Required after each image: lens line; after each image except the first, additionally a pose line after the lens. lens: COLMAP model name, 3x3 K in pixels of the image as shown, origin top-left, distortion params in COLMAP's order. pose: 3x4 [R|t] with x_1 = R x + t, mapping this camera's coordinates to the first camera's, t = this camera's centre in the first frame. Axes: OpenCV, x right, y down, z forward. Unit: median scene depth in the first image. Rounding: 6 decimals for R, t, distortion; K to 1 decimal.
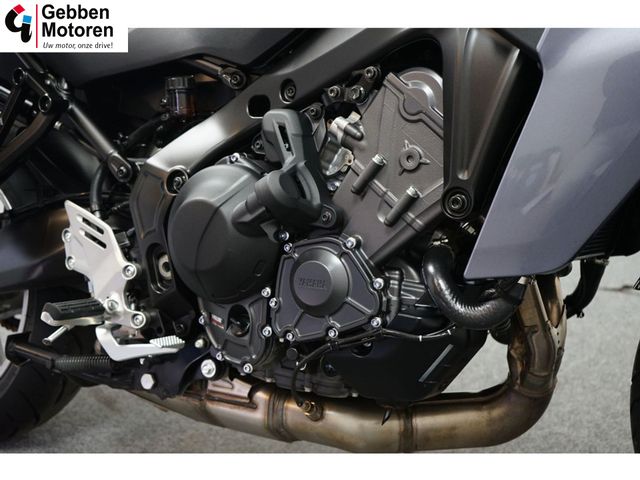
lens RADIAL K [[913.2, 0, 322.8], [0, 913.2, 235.5], [0, 0, 1]] dist [0.010492, 0.000000]
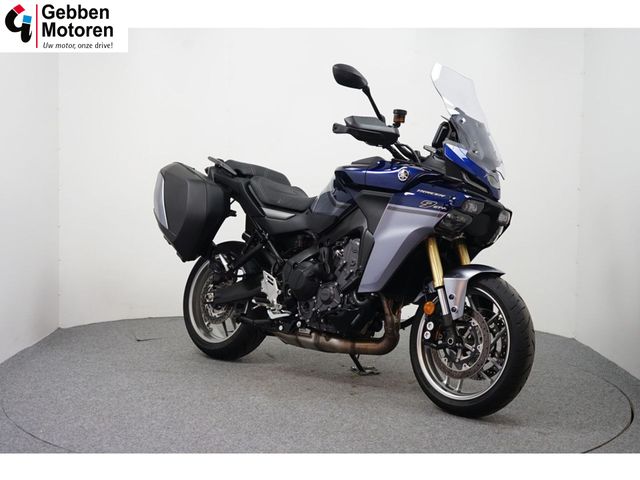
lens RADIAL K [[913.4, 0, 319.7], [0, 913.4, 237.0], [0, 0, 1]] dist [0.019238, 0.000000]
pose [[0.969411, 0.075734, -0.233468, 0.679272], [-0.113081, 0.982049, -0.150973, 0.321873], [0.217843, 0.172755, 0.960573, -2.149002]]
